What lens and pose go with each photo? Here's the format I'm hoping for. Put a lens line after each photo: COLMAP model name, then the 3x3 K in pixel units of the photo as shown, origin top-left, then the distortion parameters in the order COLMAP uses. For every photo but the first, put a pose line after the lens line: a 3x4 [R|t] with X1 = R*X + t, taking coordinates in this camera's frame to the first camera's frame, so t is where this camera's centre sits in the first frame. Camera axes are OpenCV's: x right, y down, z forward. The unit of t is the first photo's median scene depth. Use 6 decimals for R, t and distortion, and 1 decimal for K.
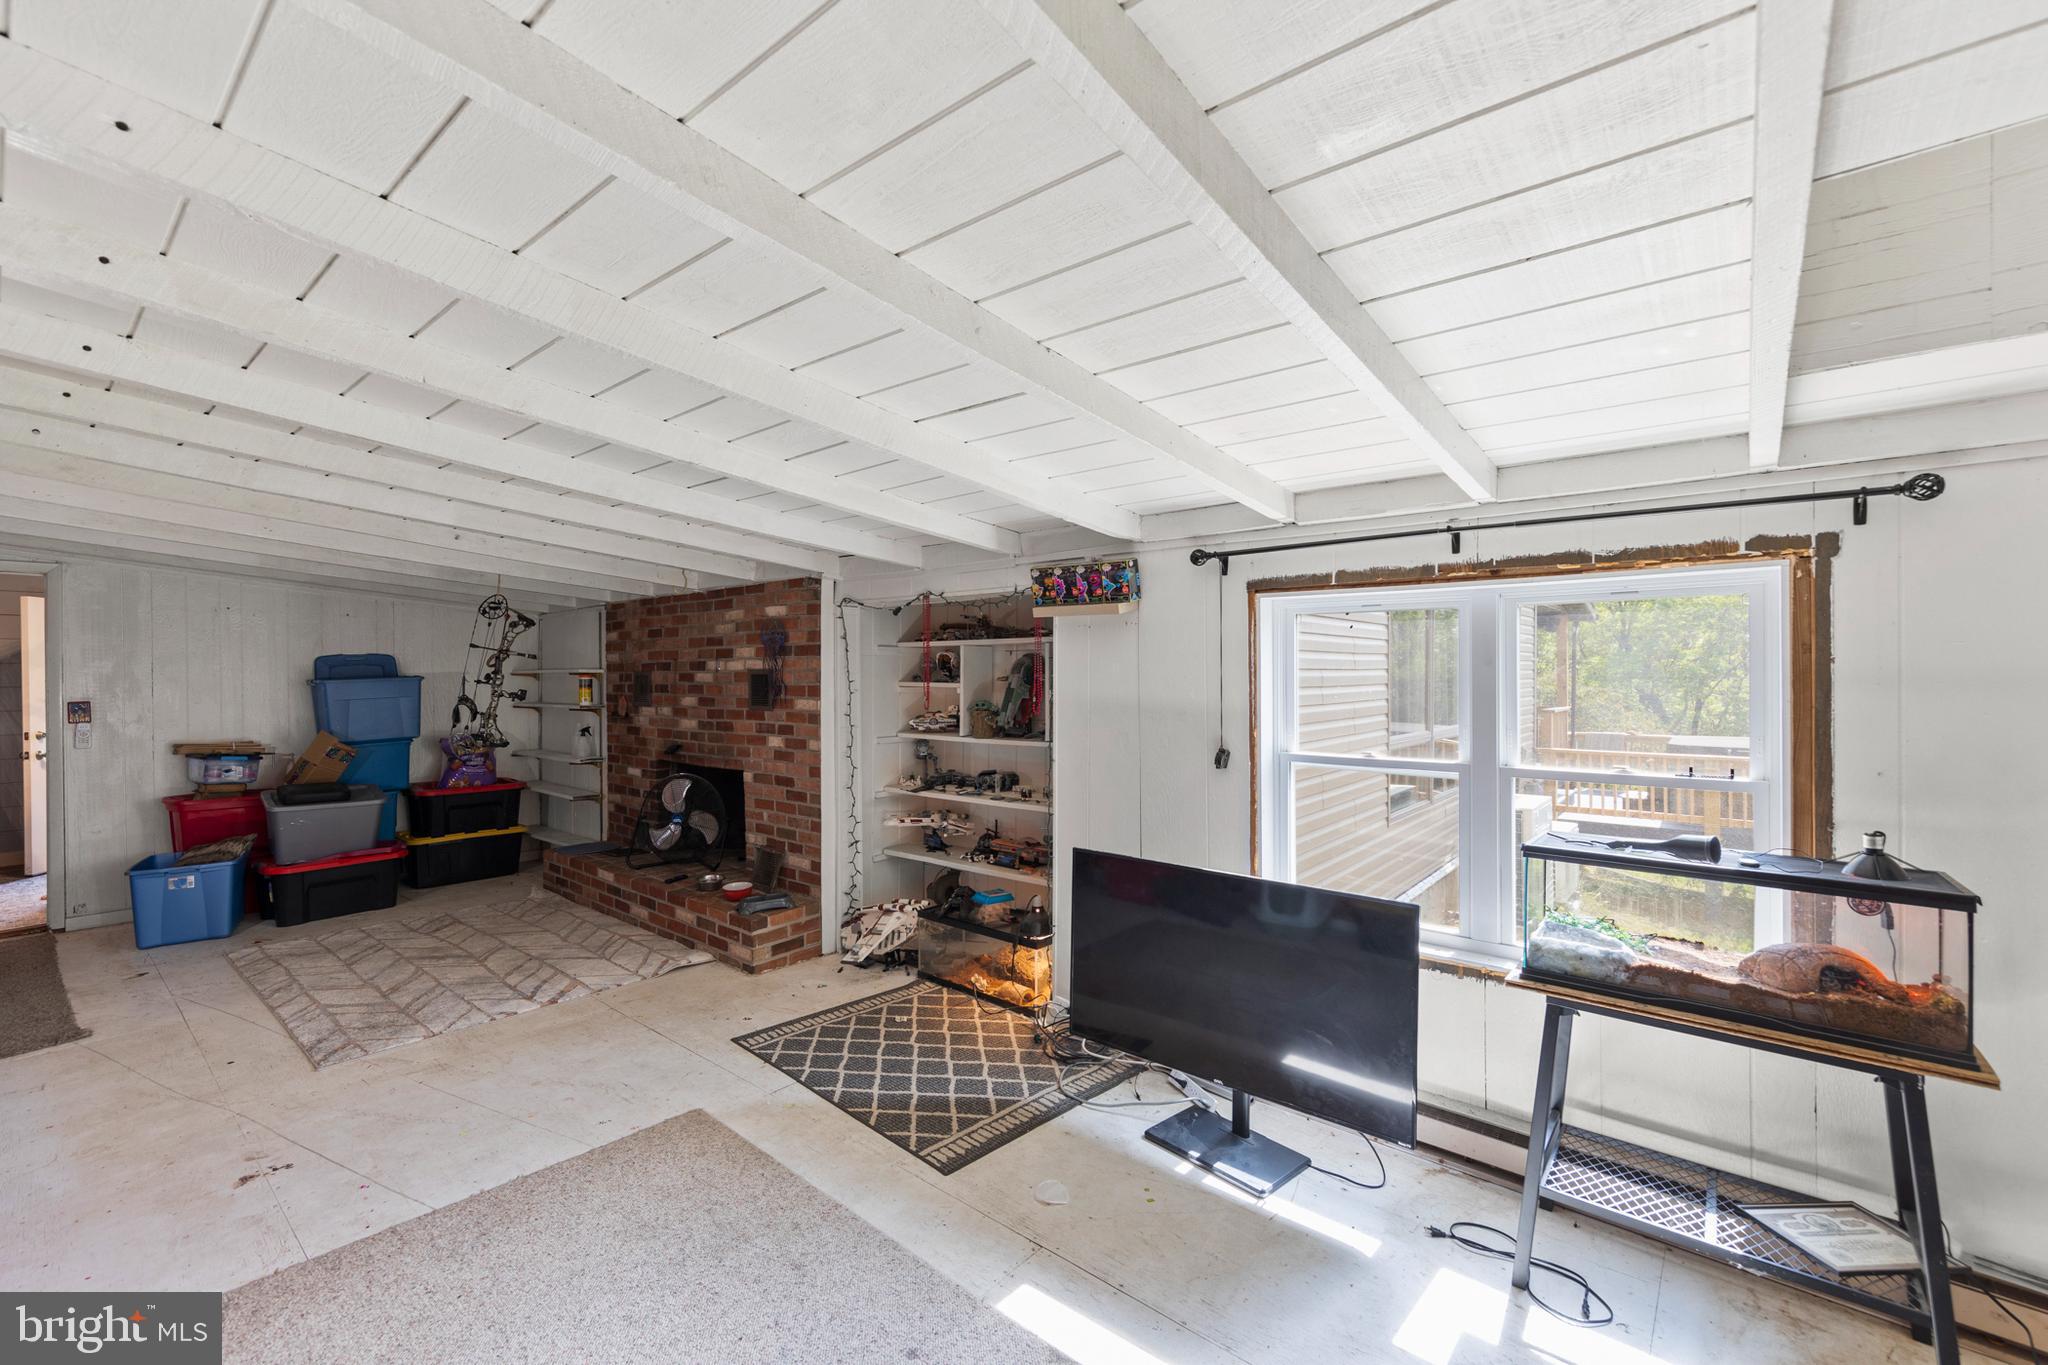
lens RADIAL K [[853.6, 0, 1030.1], [0, 853.6, 682.5], [0, 0, 1]] dist [0.005363, -0.000217]
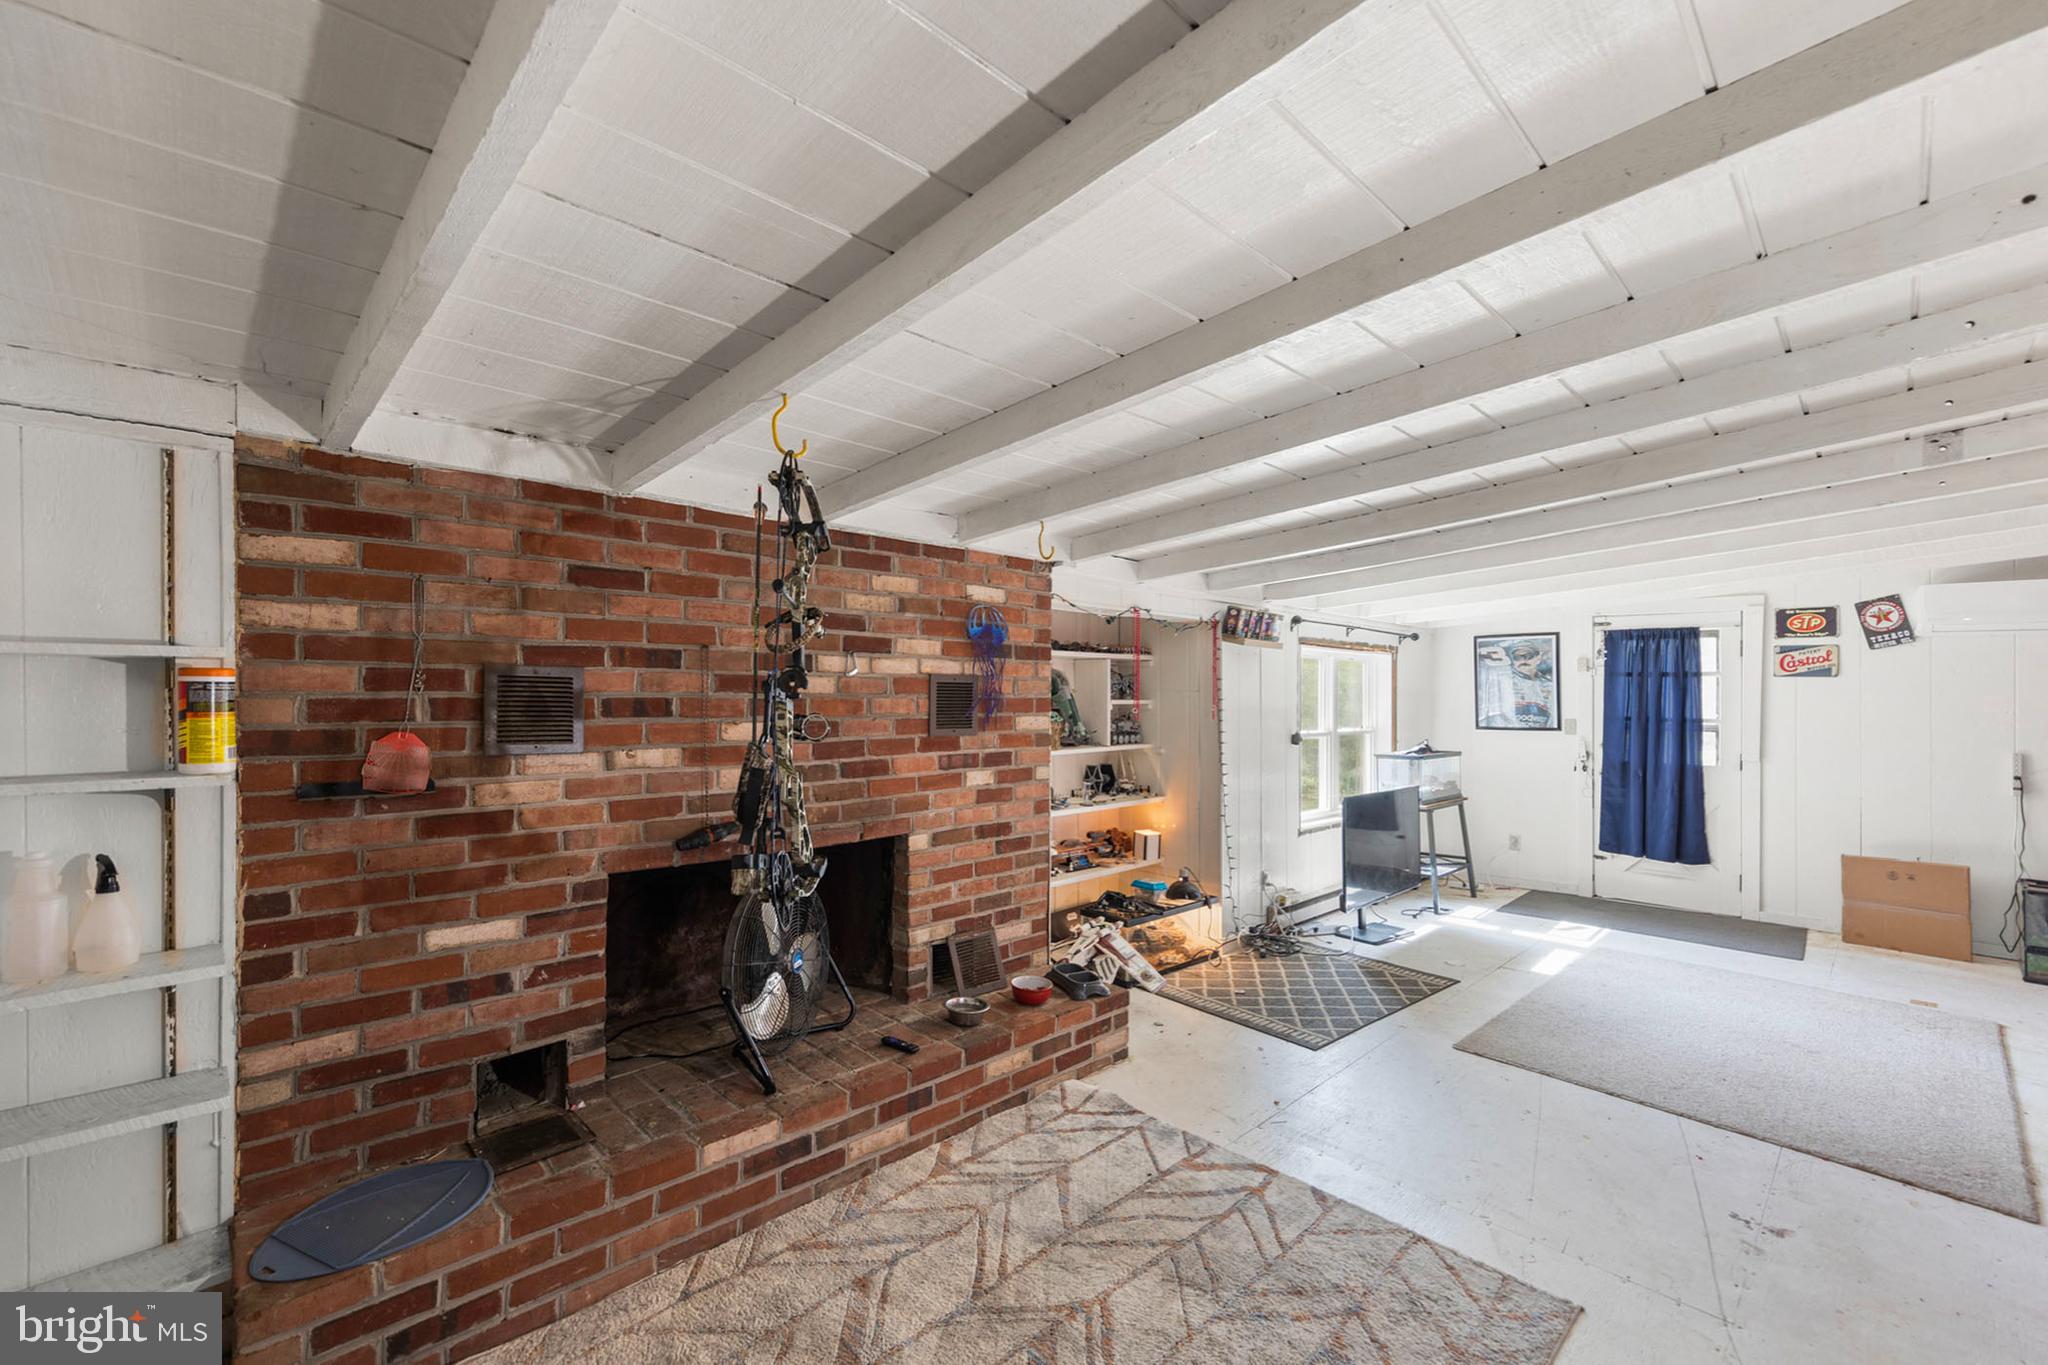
lens RADIAL K [[853.6, 0, 1030.1], [0, 853.6, 682.5], [0, 0, 1]] dist [0.005363, -0.000217]
pose [[0.095320, 0.007086, 0.995421, -1.002849], [-0.008616, 0.999943, -0.006293, -0.005622], [-0.995409, -0.007977, 0.095376, 0.895835]]
